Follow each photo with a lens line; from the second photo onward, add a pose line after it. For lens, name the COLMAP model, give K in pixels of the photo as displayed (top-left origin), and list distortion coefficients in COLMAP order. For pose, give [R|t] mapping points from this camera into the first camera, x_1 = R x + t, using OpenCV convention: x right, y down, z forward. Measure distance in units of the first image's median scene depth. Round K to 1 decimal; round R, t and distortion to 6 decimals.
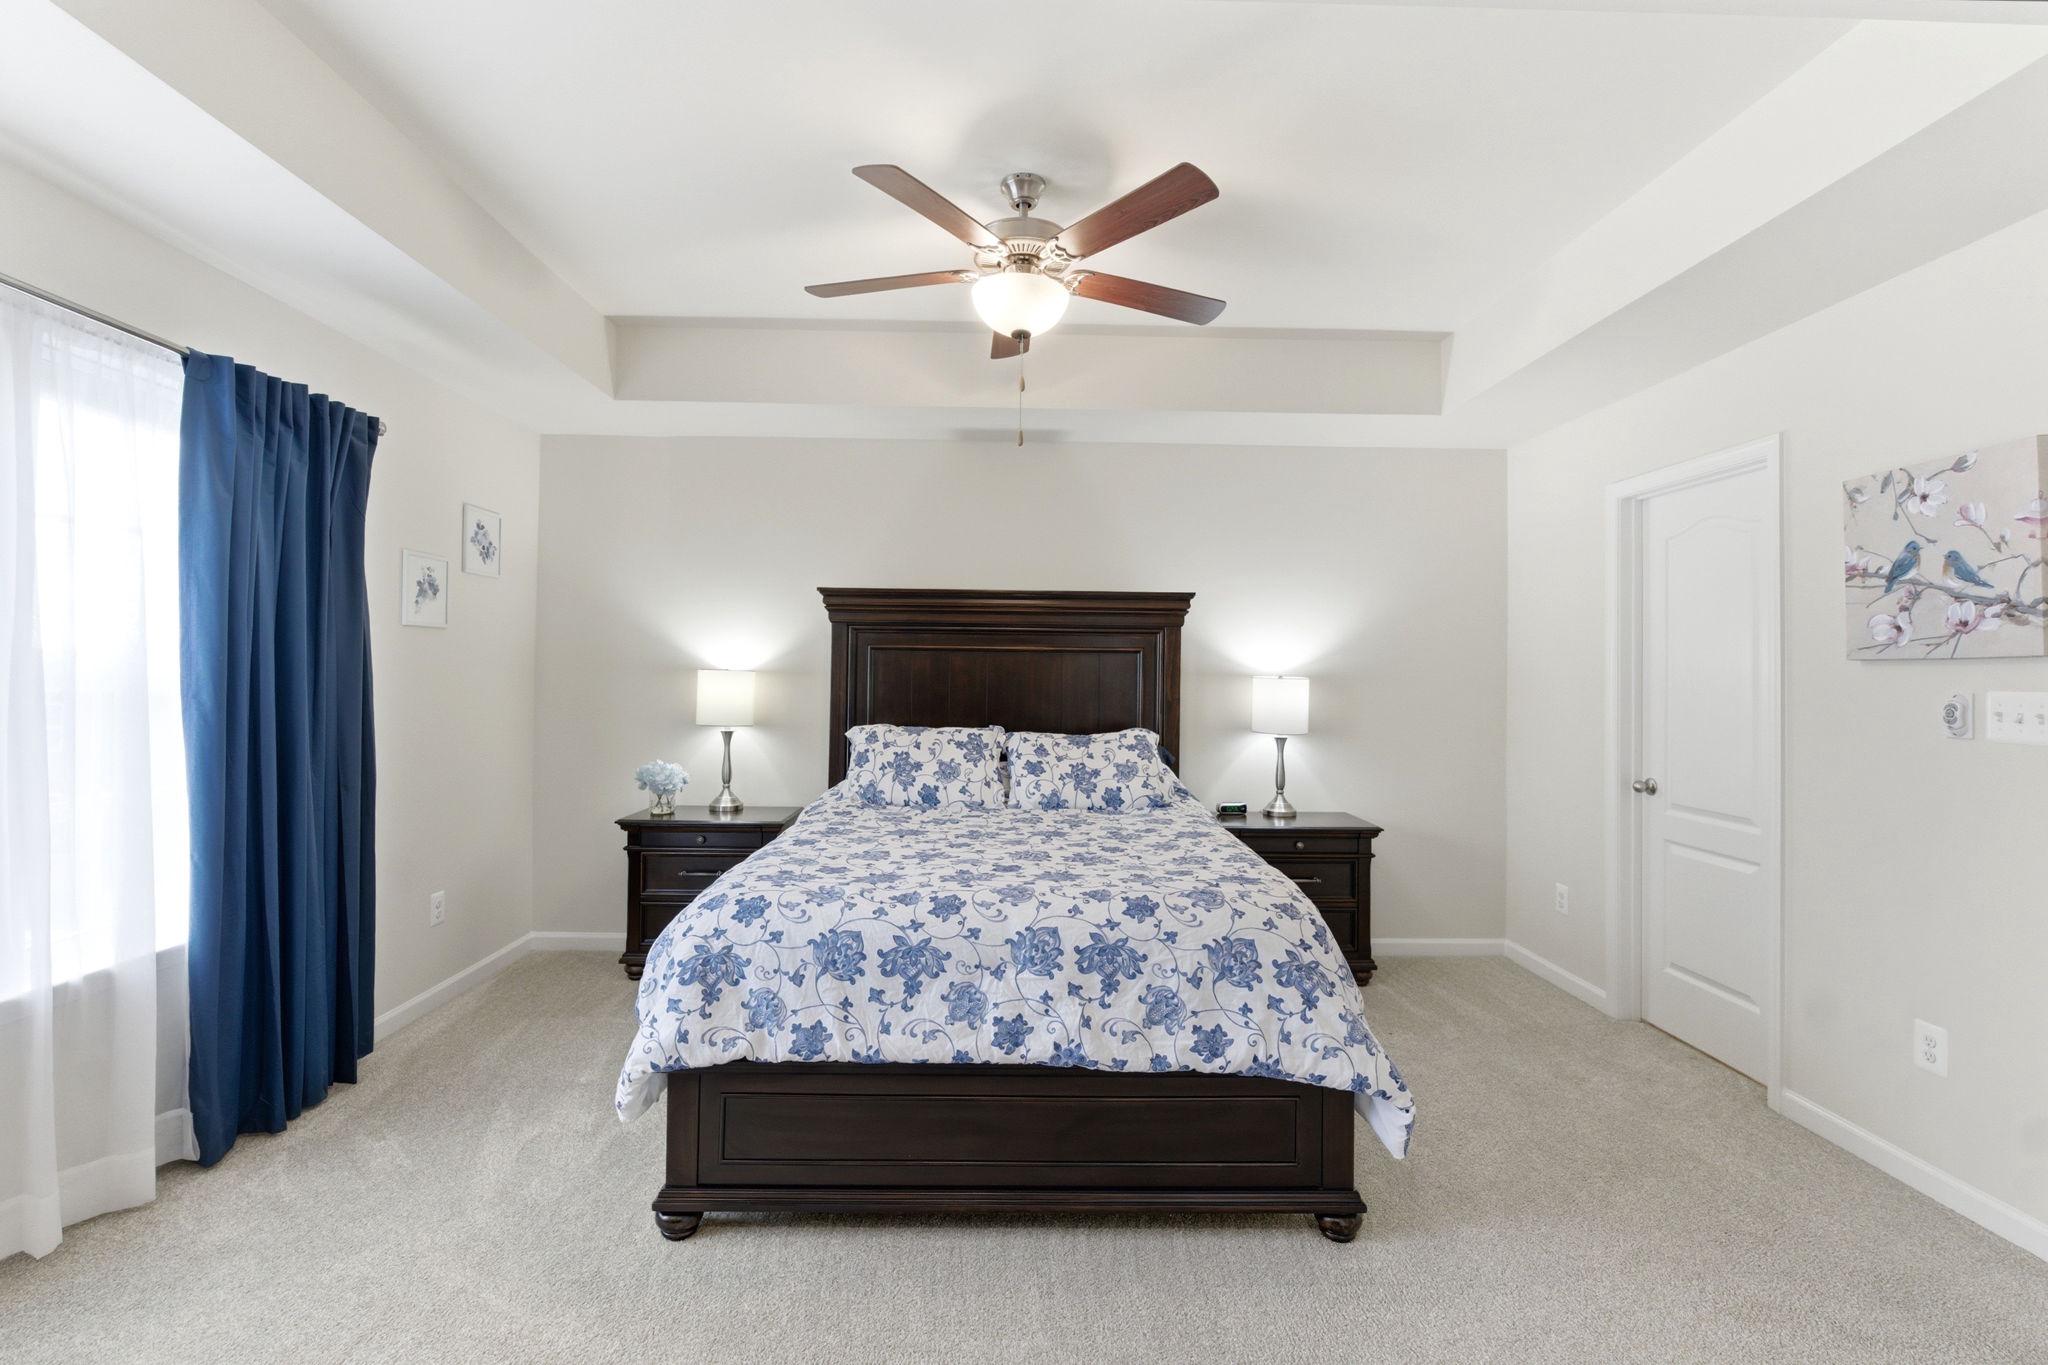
lens RADIAL K [[908.0, 0, 1034.6], [0, 908.0, 666.0], [0, 0, 1]] dist [0.004492, 0.000607]
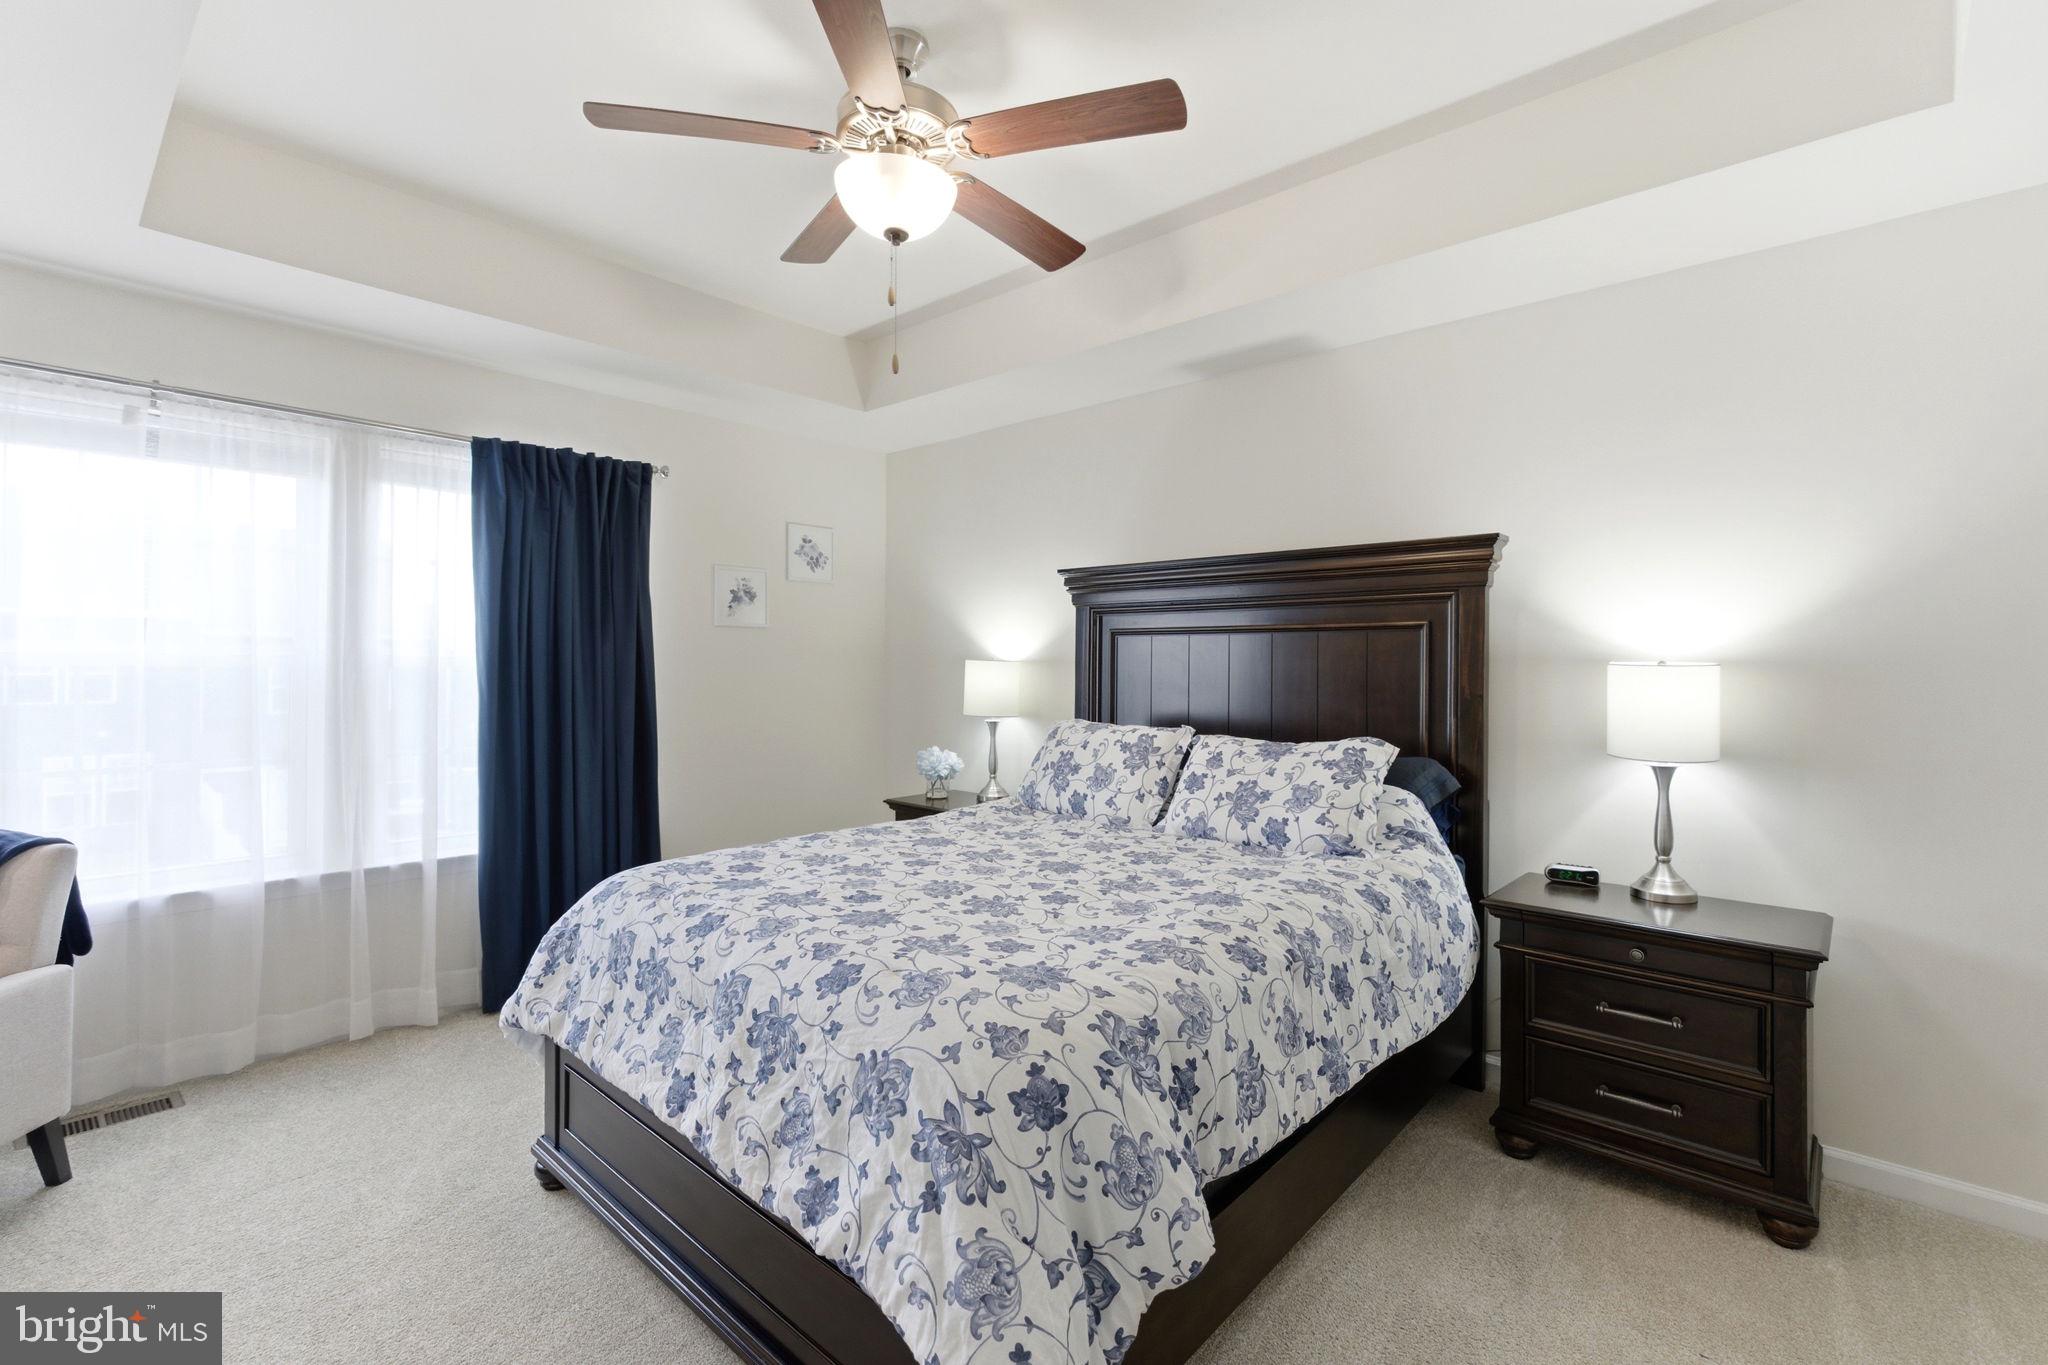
lens RADIAL K [[908.0, 0, 1033.0], [0, 908.0, 663.4], [0, 0, 1]] dist [0.004492, 0.000607]
pose [[0.734467, -0.006857, -0.678610, 0.471839], [0.009845, 0.999951, 0.000551, 0.010266], [0.678573, -0.007085, 0.734499, 0.375223]]
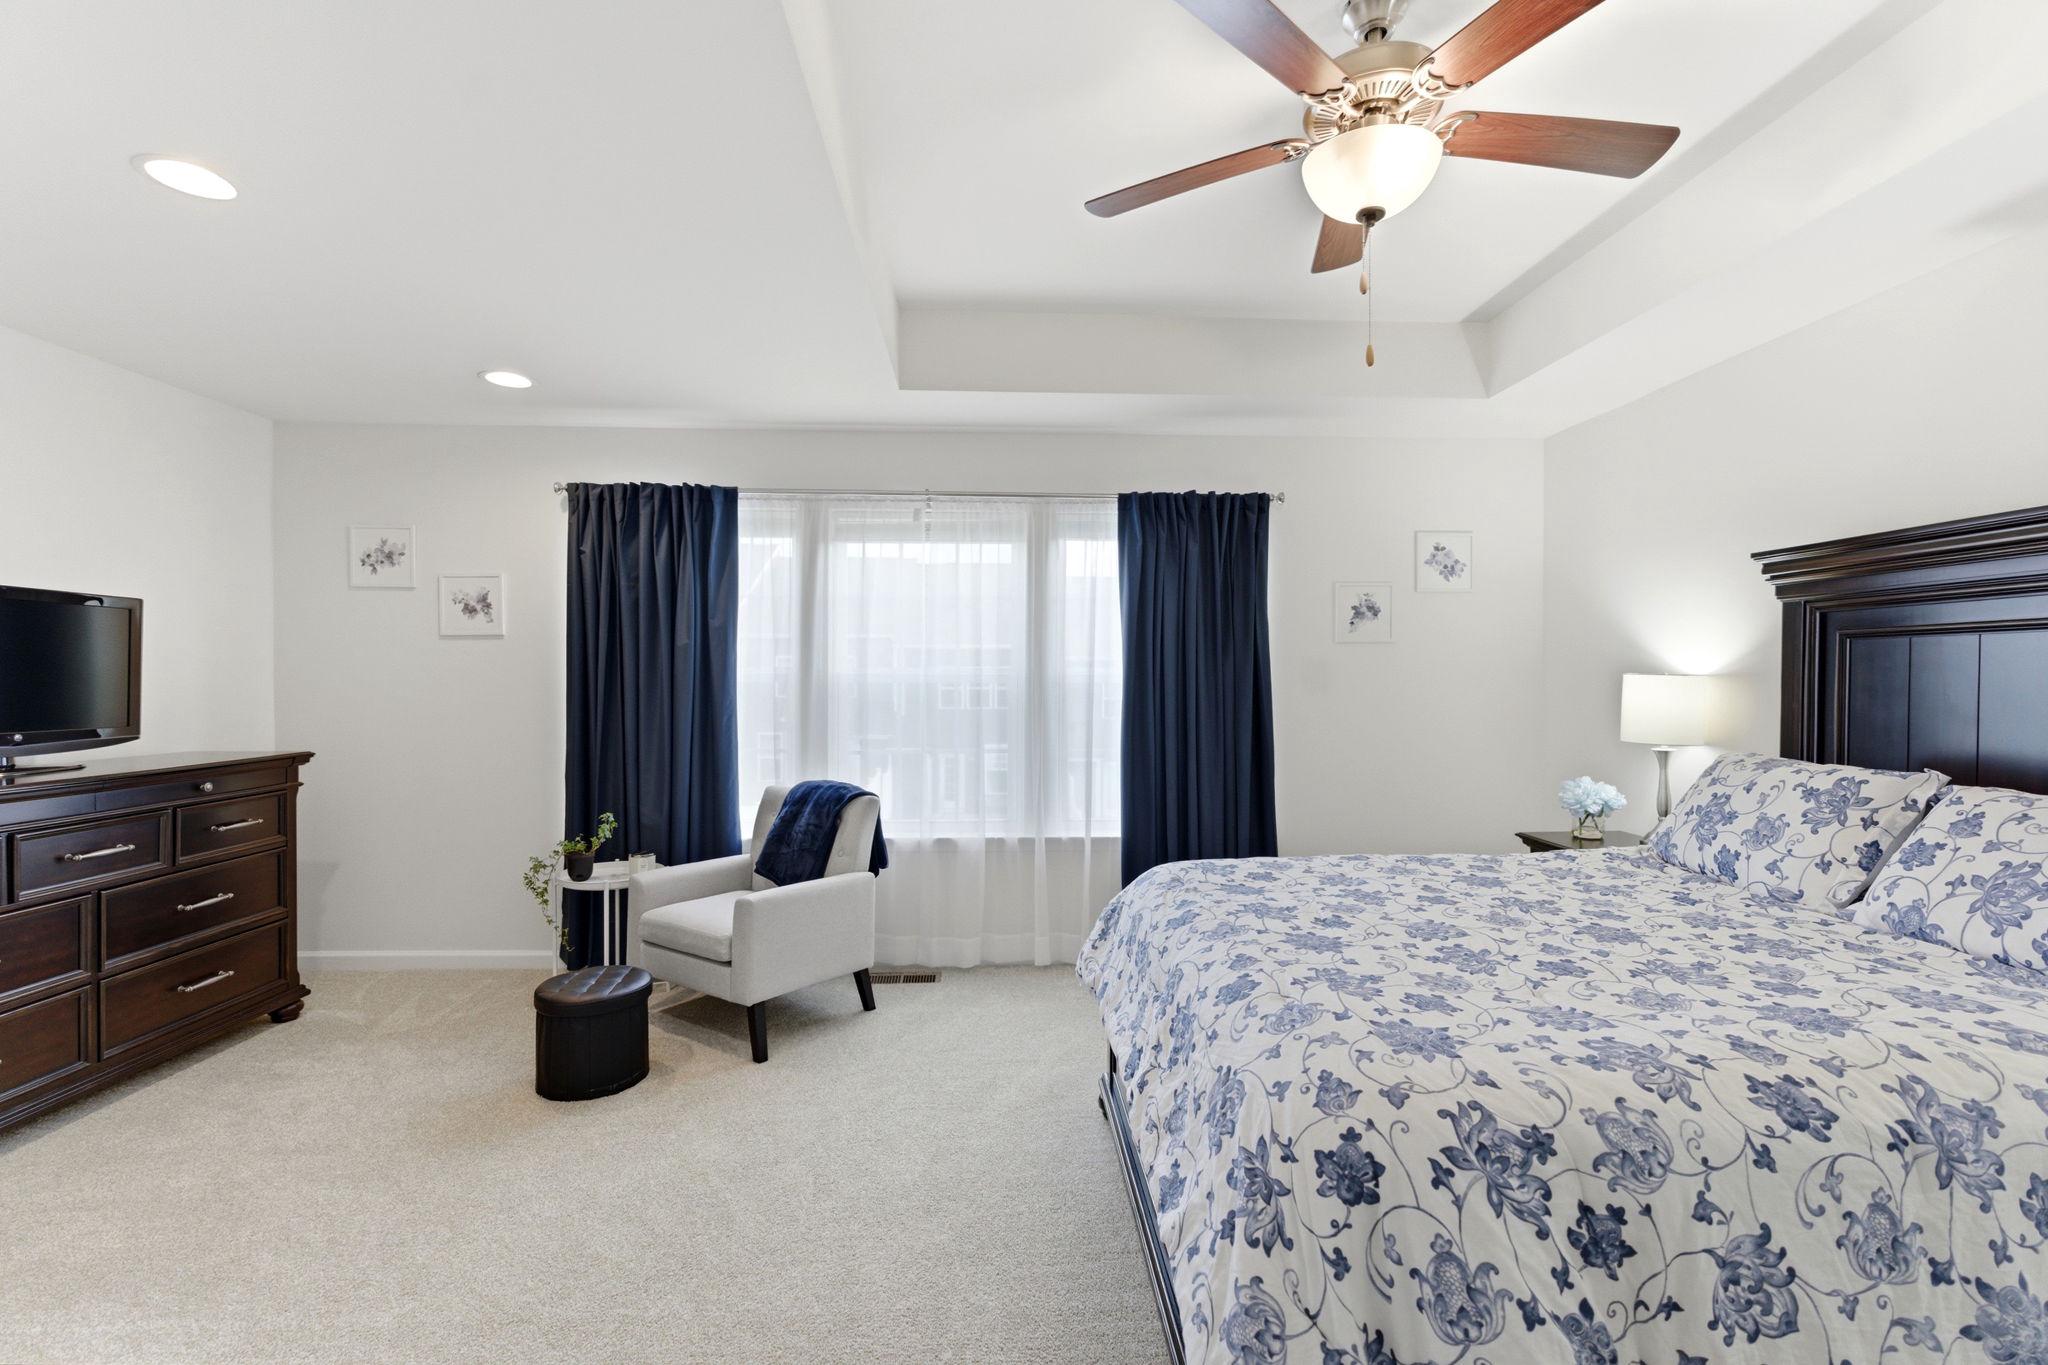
lens RADIAL K [[908.0, 0, 1055.5], [0, 908.0, 688.1], [0, 0, 1]] dist [0.004492, 0.000607]
pose [[0.055812, 0.000394, -0.998441, 0.546302], [0.010633, 0.999943, 0.000989, 0.013362], [0.998385, -0.010672, 0.055805, 0.533489]]
